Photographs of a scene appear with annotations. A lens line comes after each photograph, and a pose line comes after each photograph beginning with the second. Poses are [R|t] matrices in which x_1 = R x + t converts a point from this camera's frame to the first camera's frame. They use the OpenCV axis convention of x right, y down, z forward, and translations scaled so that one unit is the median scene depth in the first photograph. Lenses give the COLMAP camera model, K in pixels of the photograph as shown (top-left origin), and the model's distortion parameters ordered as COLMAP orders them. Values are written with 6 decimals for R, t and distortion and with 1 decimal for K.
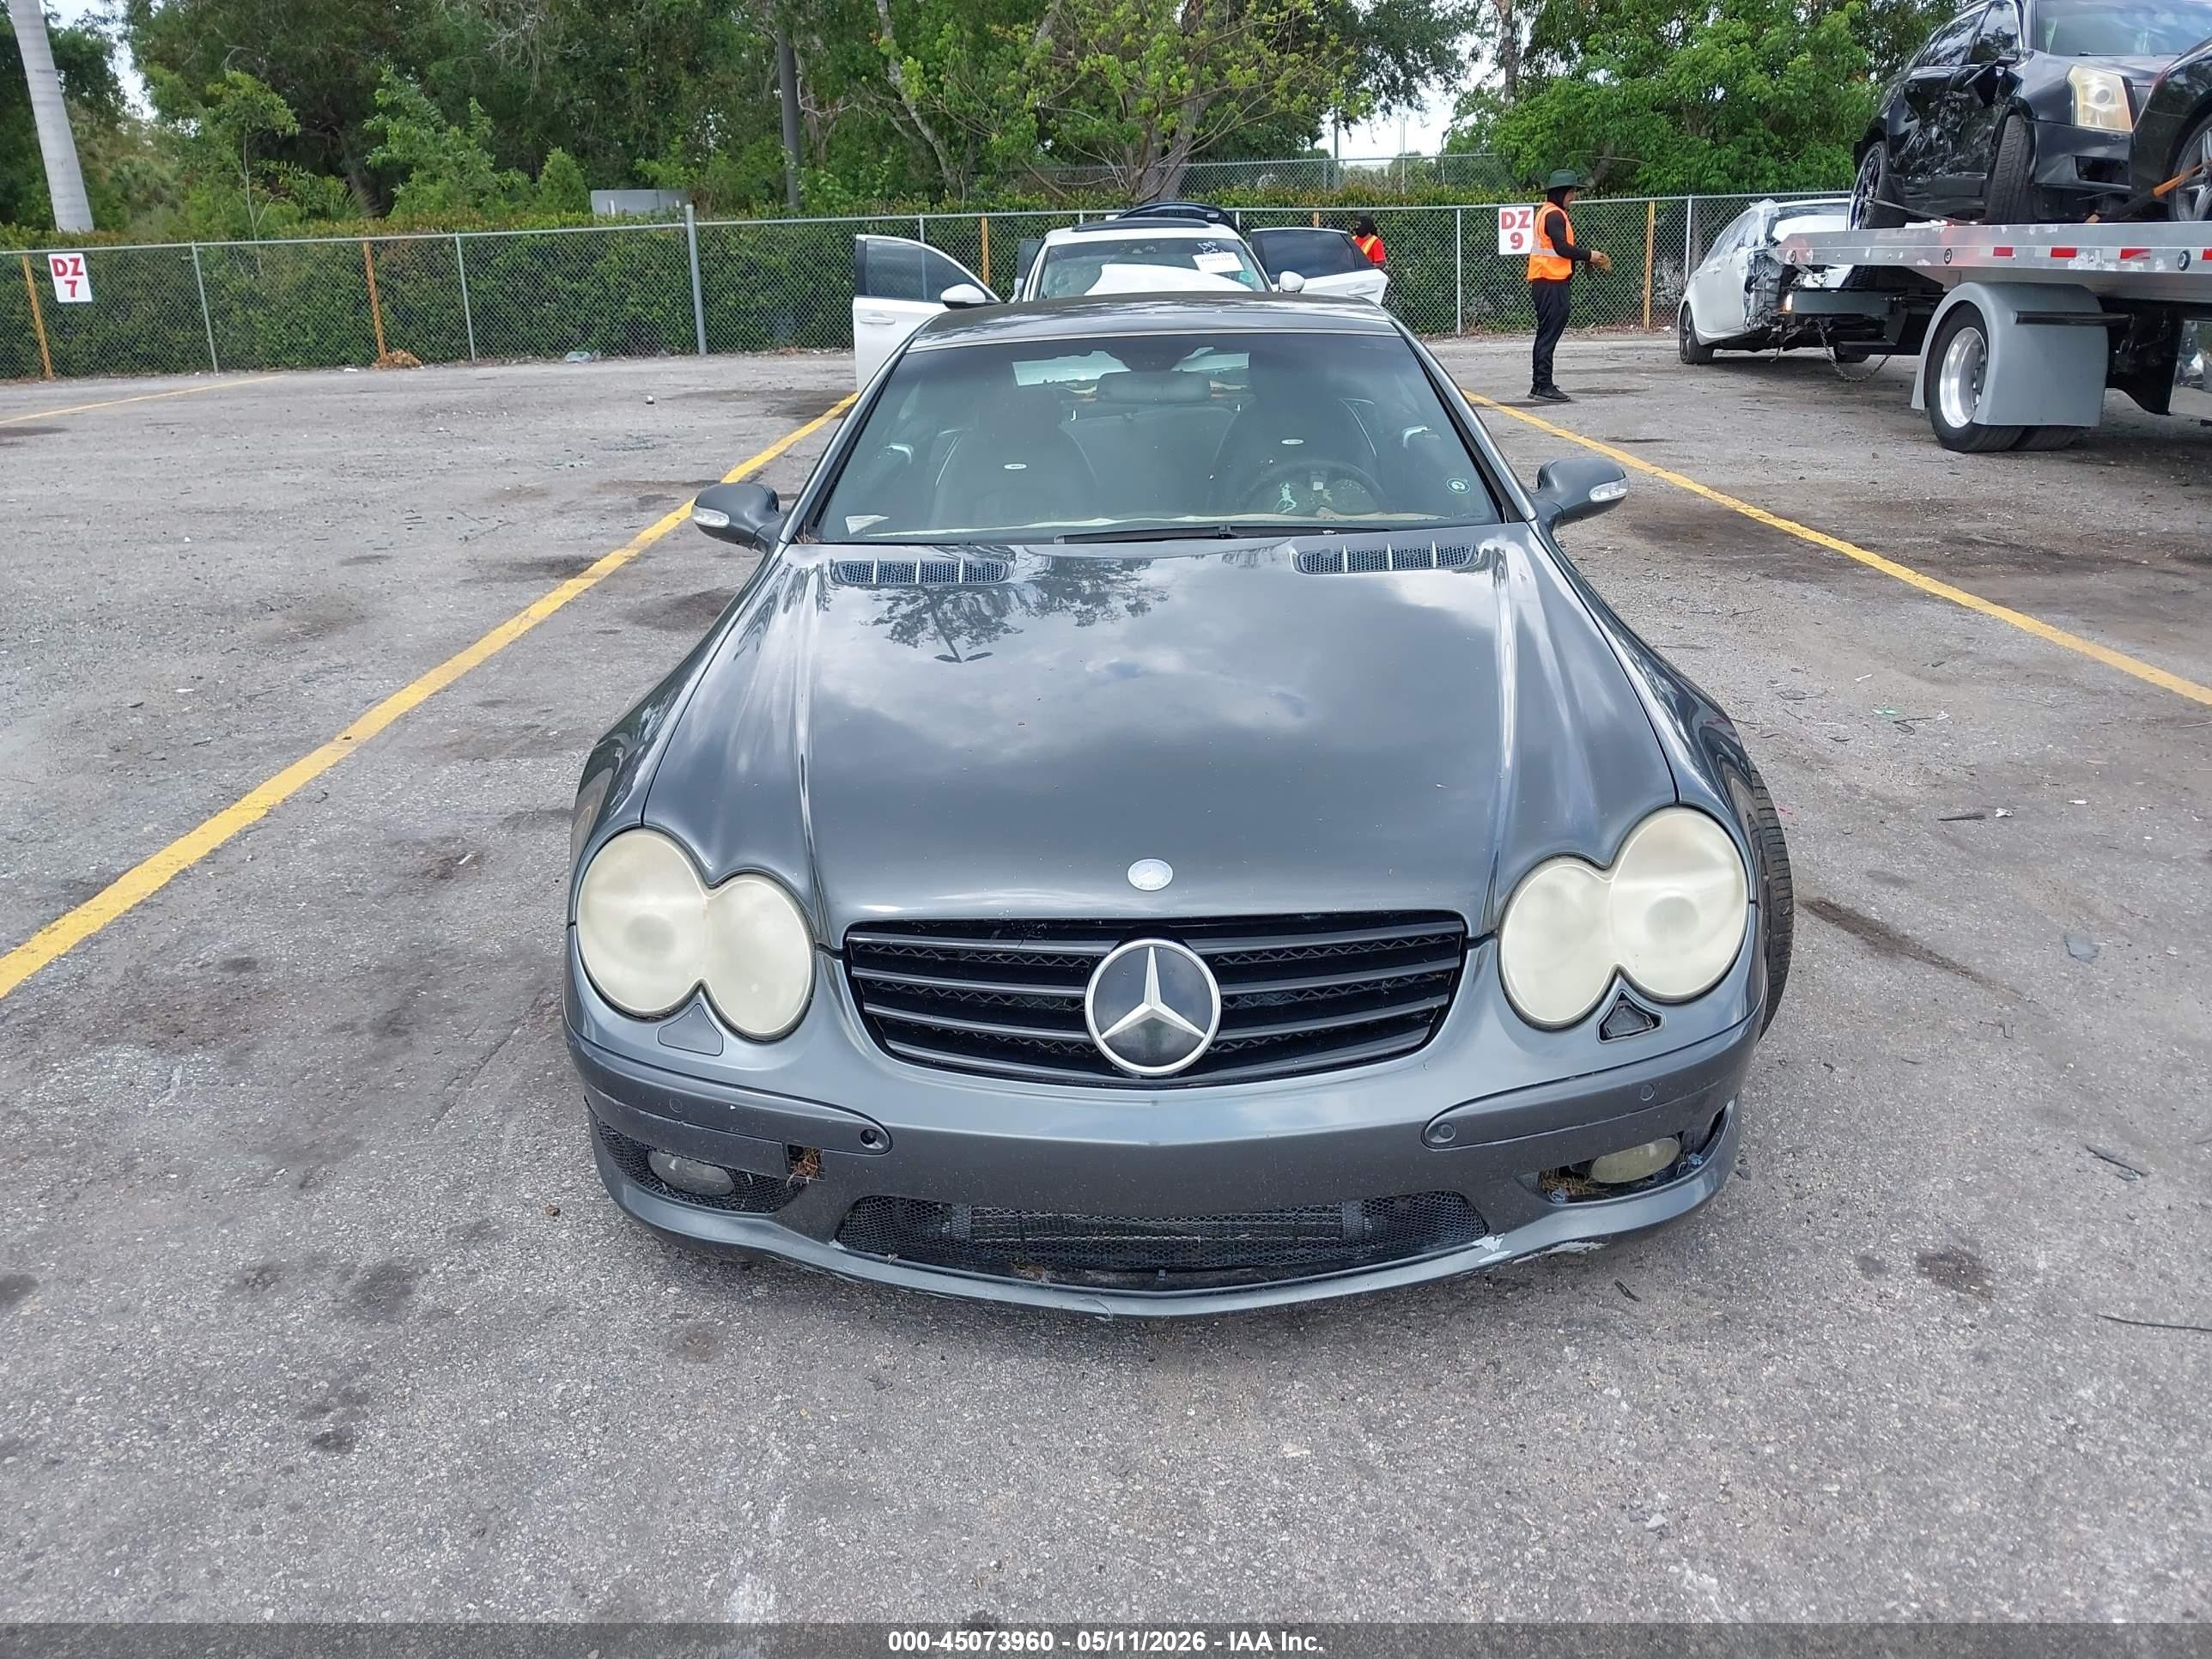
lens RADIAL K [[1756.6, 0, 1106.0], [0, 1756.6, 829.5], [0, 0, 1]] dist [-0.003227, -0.004458]
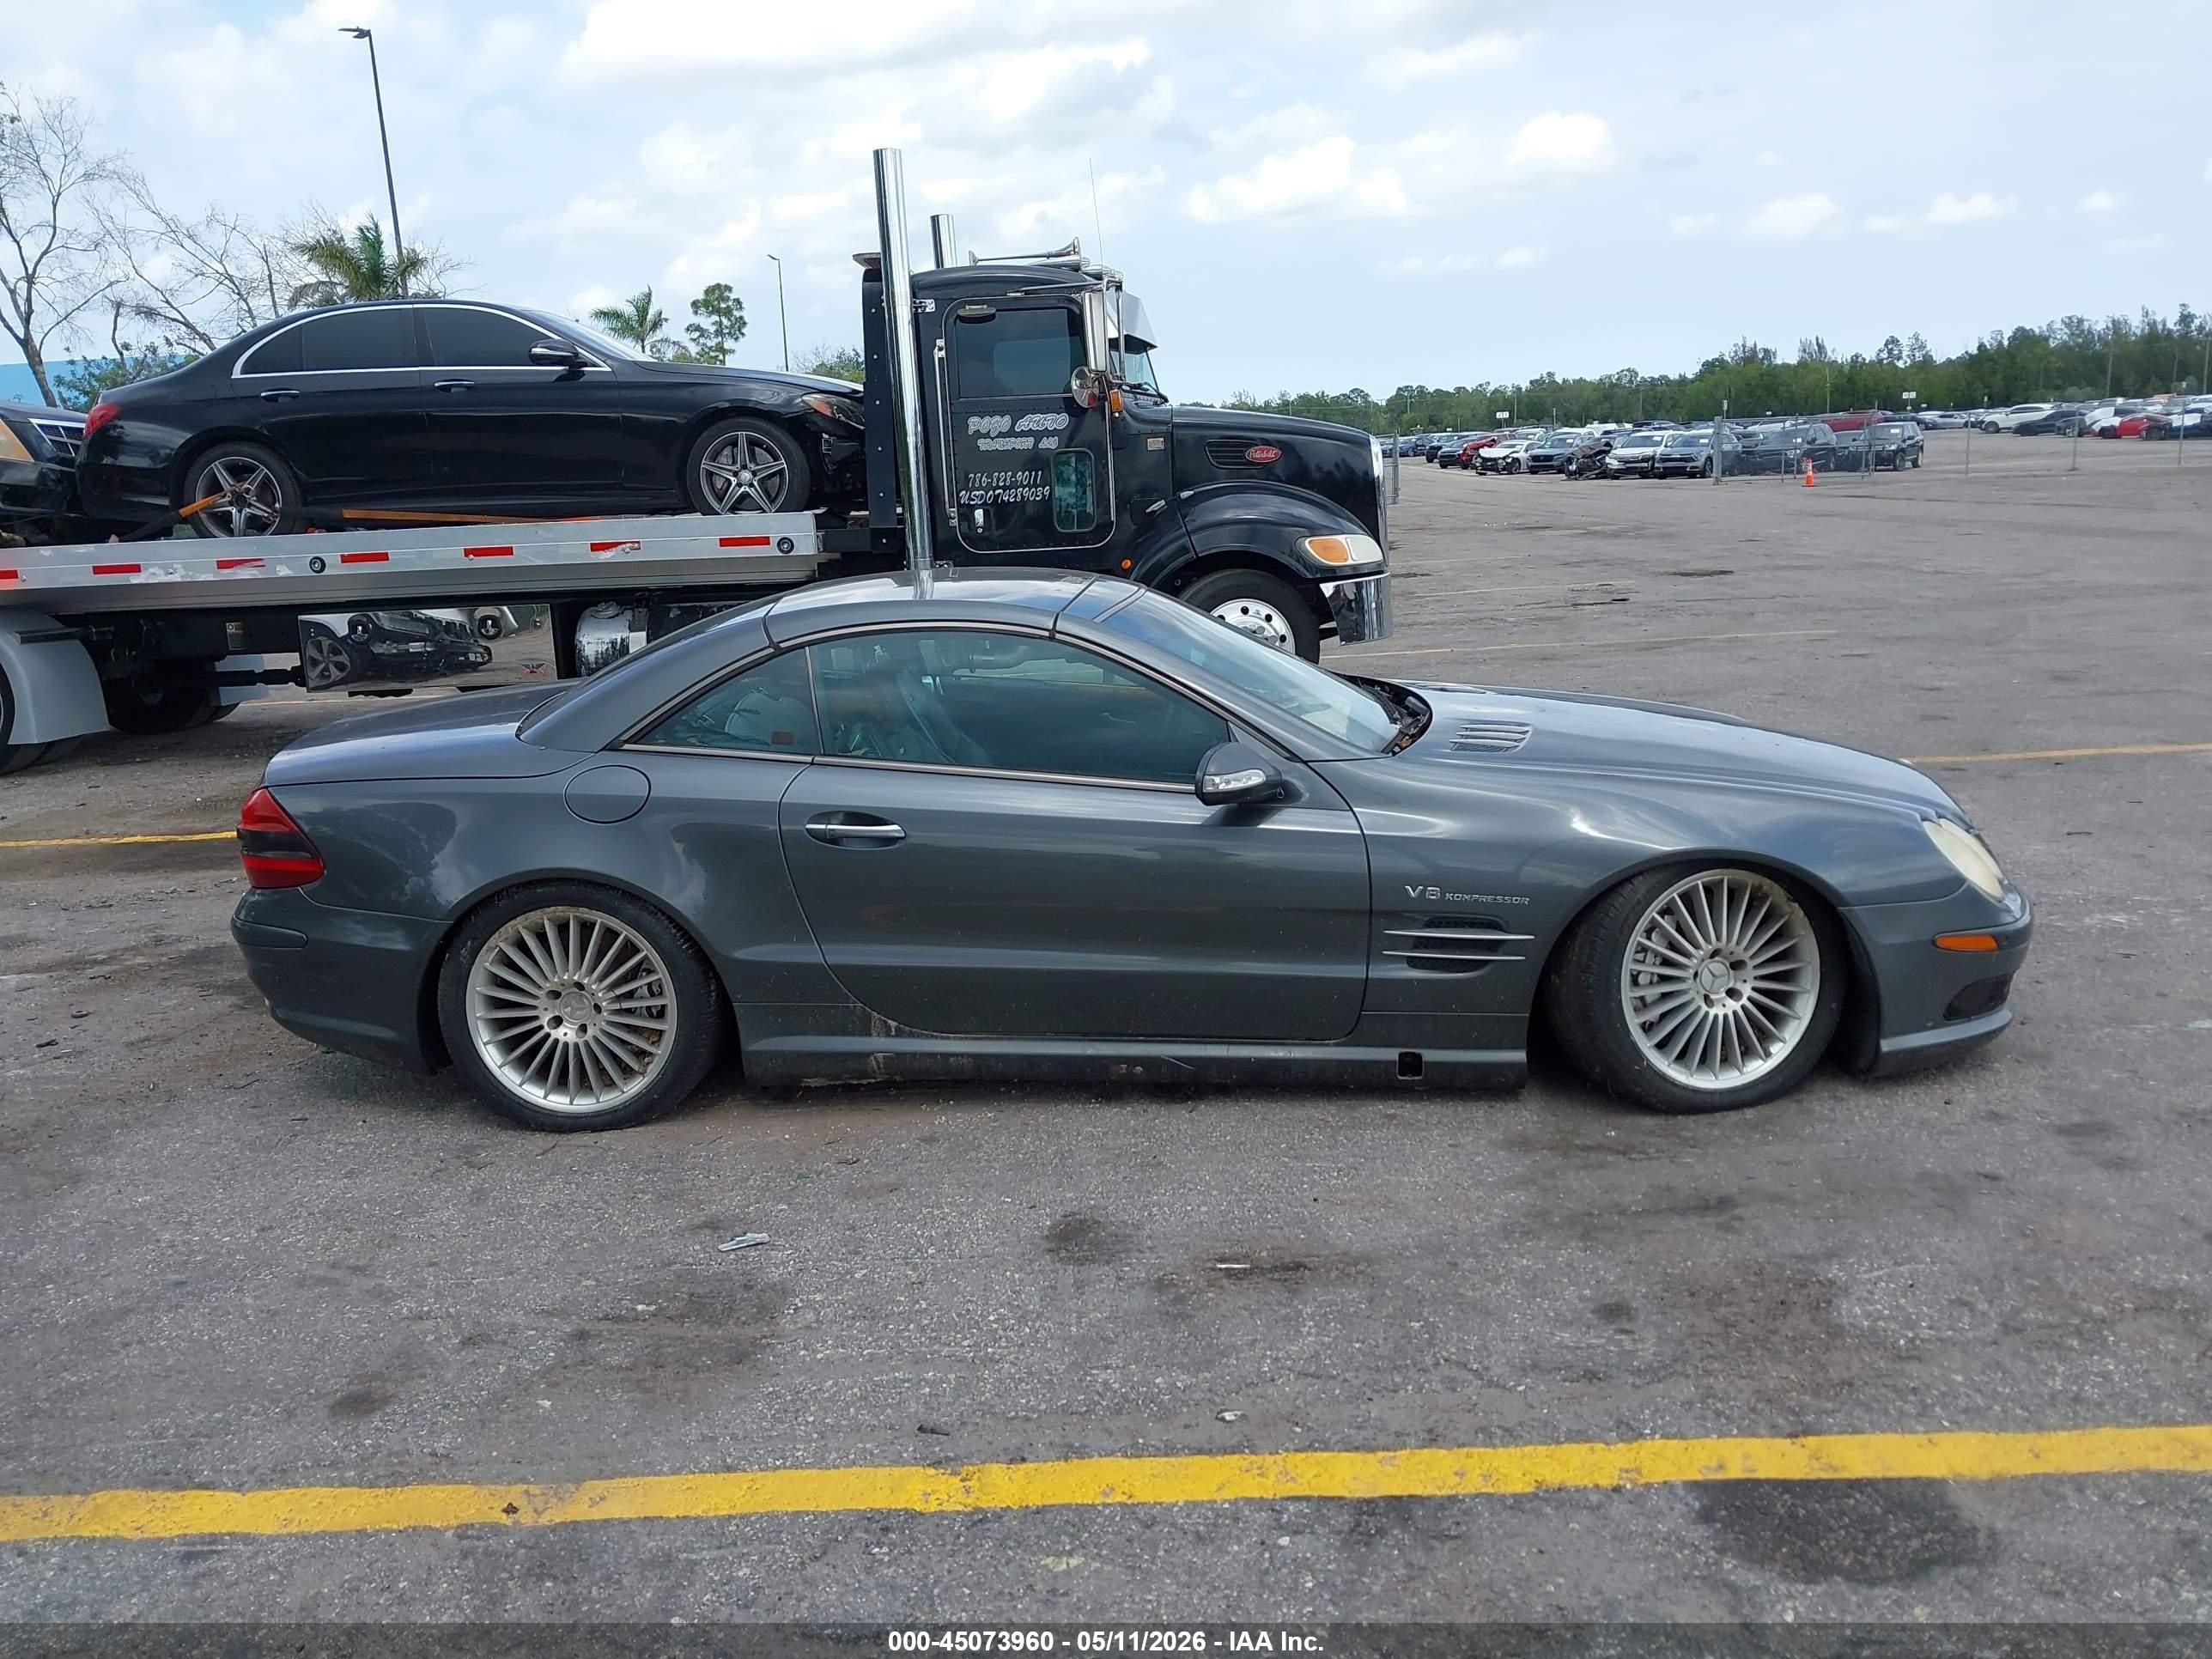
lens RADIAL K [[1753.2, 0, 1101.0], [0, 1753.2, 845.3], [0, 0, 1]] dist [-0.005805, 0.007539]
pose [[0.040011, -0.191509, 0.980675, -1.428947], [0.363009, 0.917186, 0.164300, -0.398516], [-0.930926, 0.349420, 0.106217, 1.169040]]
